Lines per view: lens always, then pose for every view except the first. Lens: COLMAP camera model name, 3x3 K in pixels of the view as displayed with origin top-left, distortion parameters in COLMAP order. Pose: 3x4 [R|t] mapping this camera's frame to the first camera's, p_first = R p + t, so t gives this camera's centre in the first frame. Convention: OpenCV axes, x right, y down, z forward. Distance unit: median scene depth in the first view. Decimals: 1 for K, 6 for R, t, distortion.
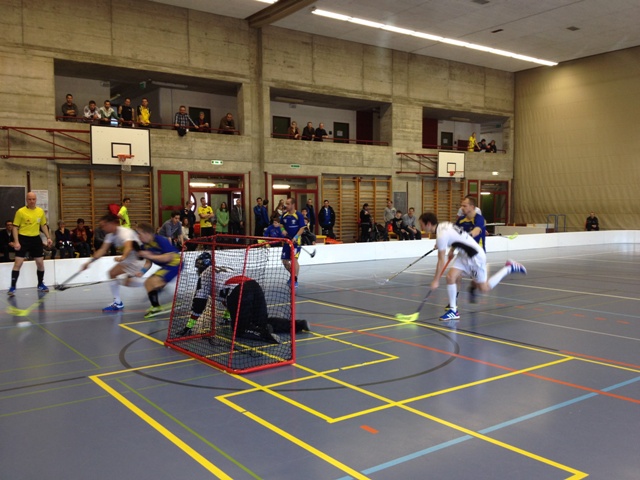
lens RADIAL K [[598.8, 0, 319.8], [0, 598.8, 248.9], [0, 0, 1]] dist [0.156176, -0.338321]
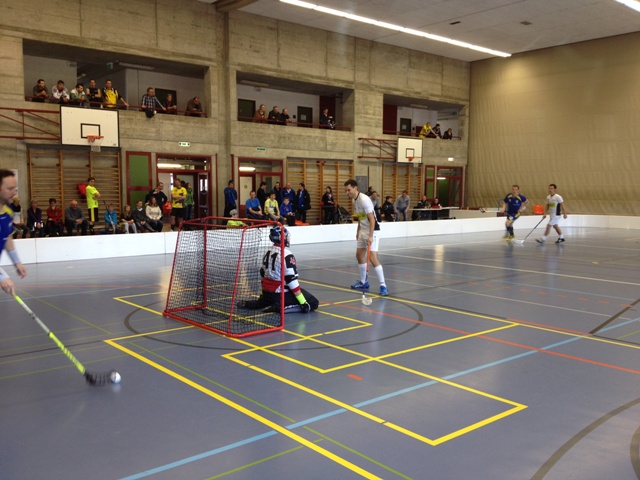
lens RADIAL K [[598.8, 0, 319.8], [0, 598.8, 248.9], [0, 0, 1]] dist [0.156176, -0.338321]
pose [[0.997328, 0.005639, 0.072842, -0.015611], [-0.007896, 0.999496, 0.030738, -0.000011], [-0.072632, -0.031231, 0.996870, -0.040516]]
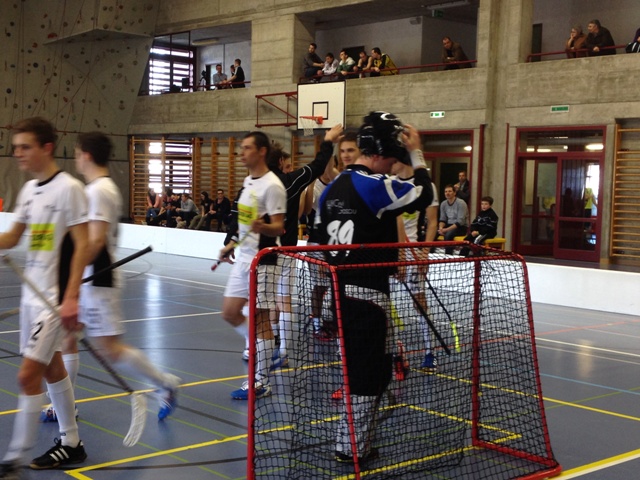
lens RADIAL K [[969.8, 0, 323.1], [0, 969.8, 251.2], [0, 0, 1]] dist [0.227639, -0.588917]
pose [[0.111415, 0.084296, -0.990192, 0.876547], [-0.093964, 0.992826, 0.073947, -0.061197], [0.989322, 0.084804, 0.118537, 0.750321]]
